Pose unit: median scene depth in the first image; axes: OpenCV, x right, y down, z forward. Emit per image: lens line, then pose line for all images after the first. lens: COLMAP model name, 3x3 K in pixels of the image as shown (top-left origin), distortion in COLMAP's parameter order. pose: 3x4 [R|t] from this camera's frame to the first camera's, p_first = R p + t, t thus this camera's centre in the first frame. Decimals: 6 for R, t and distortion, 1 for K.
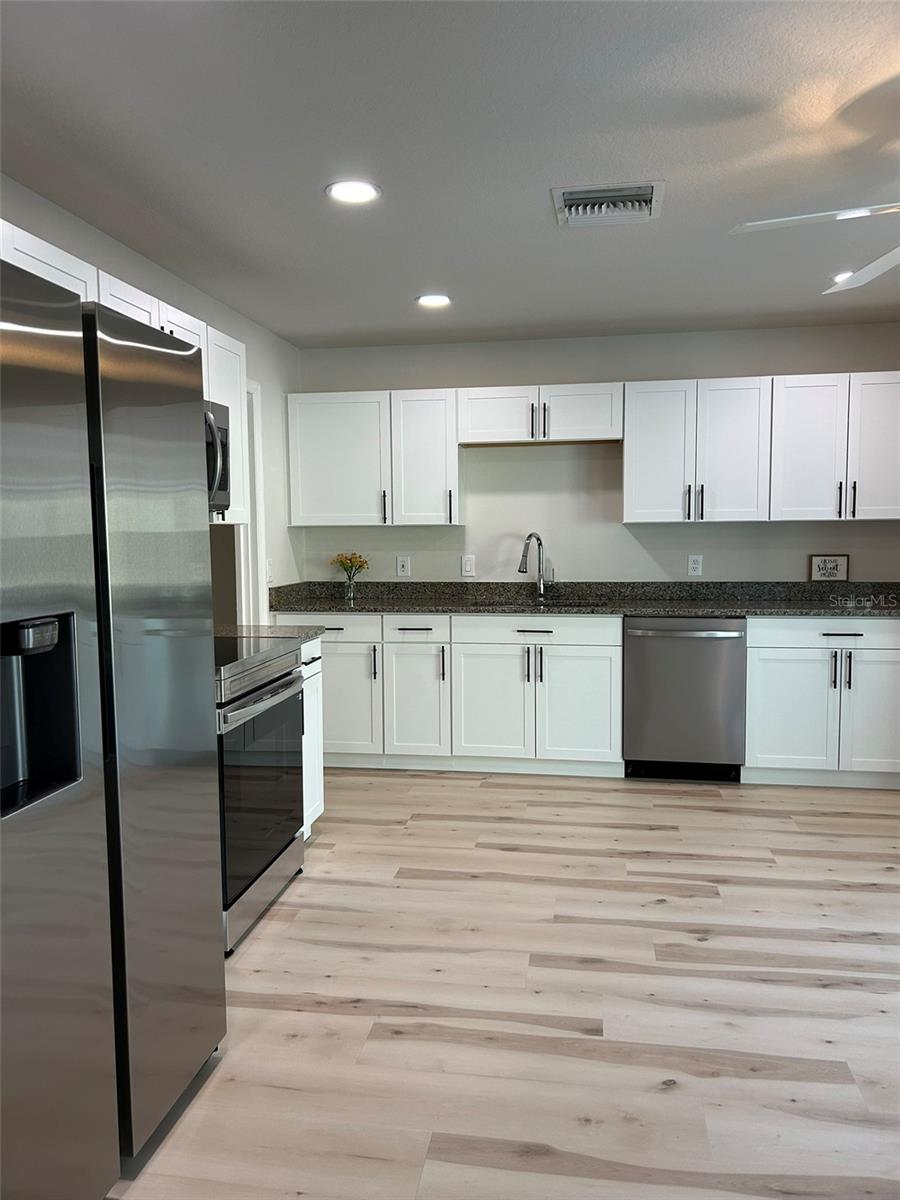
lens RADIAL K [[898.3, 0, 443.2], [0, 898.3, 590.1], [0, 0, 1]] dist [0.051307, -0.055446]
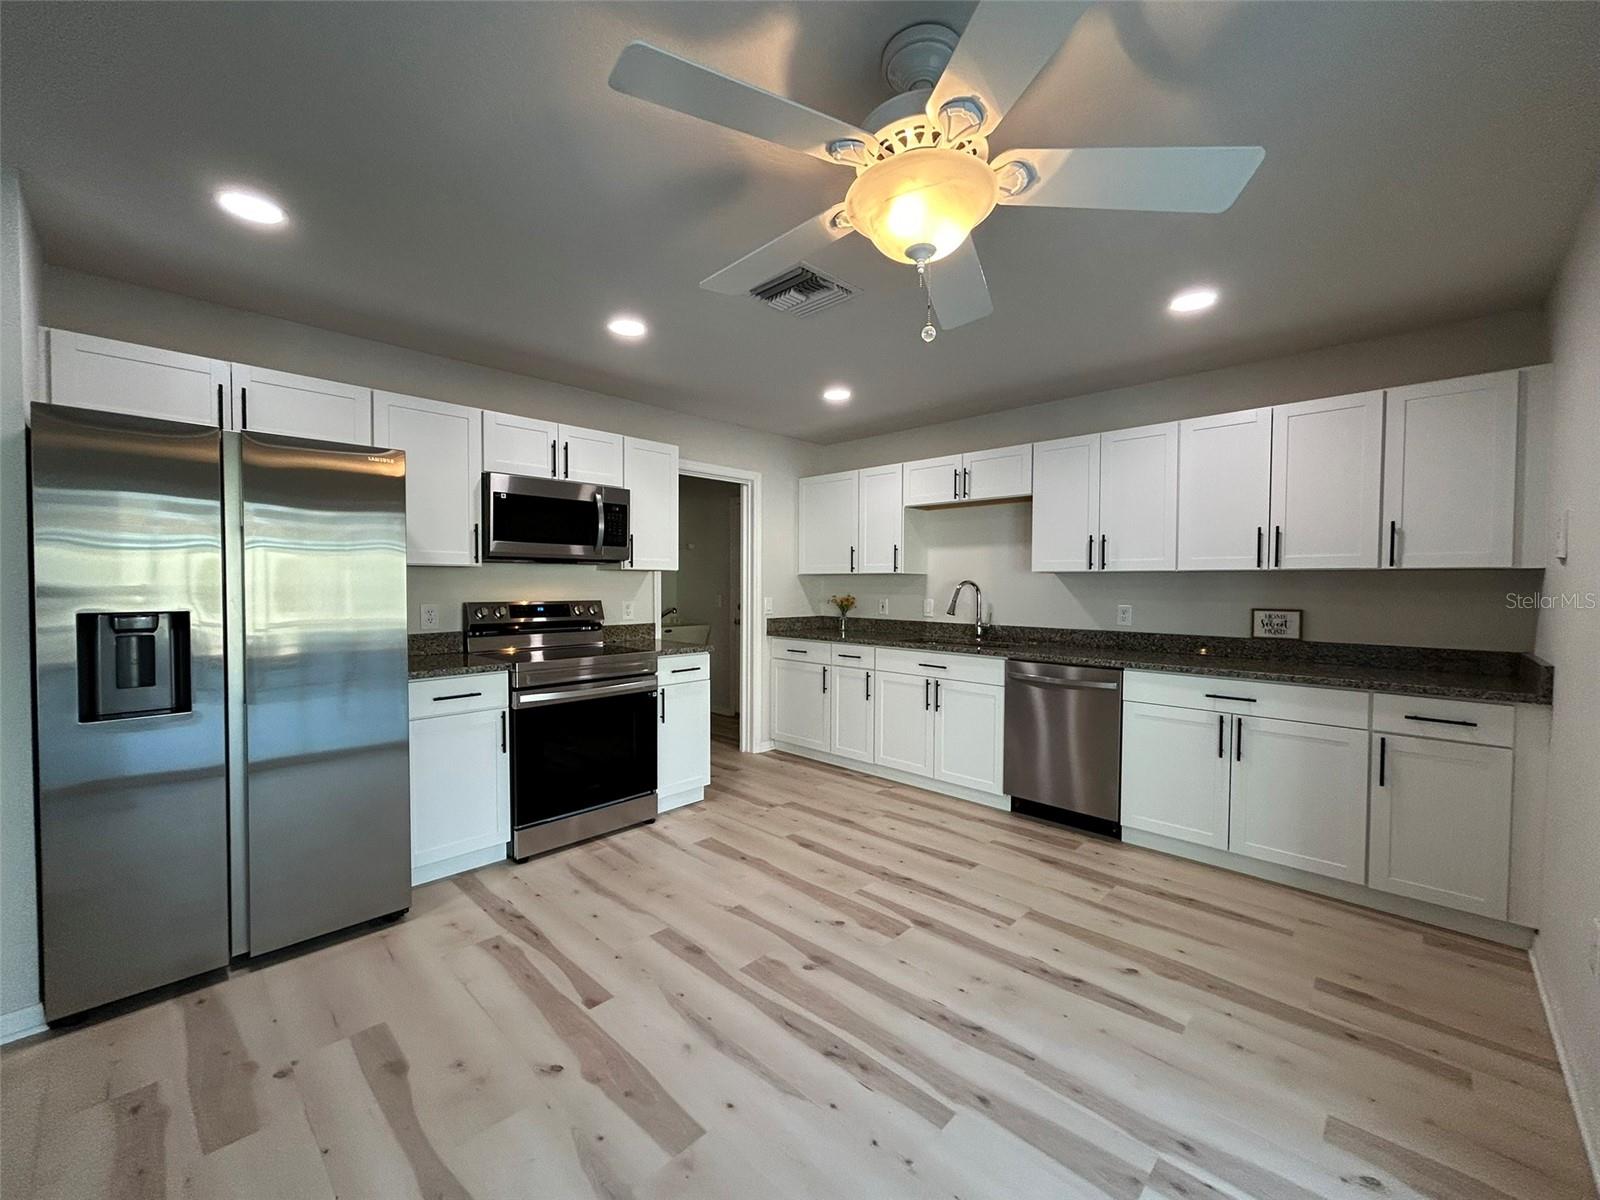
lens RADIAL K [[640.8, 0, 793.7], [0, 640.8, 593.0], [0, 0, 1]] dist [-0.000586, 0.000199]
pose [[0.825176, 0.021421, -0.564469, 0.416280], [-0.050394, 0.998088, -0.035793, -0.008756], [0.562623, 0.057981, 0.824678, 0.223129]]
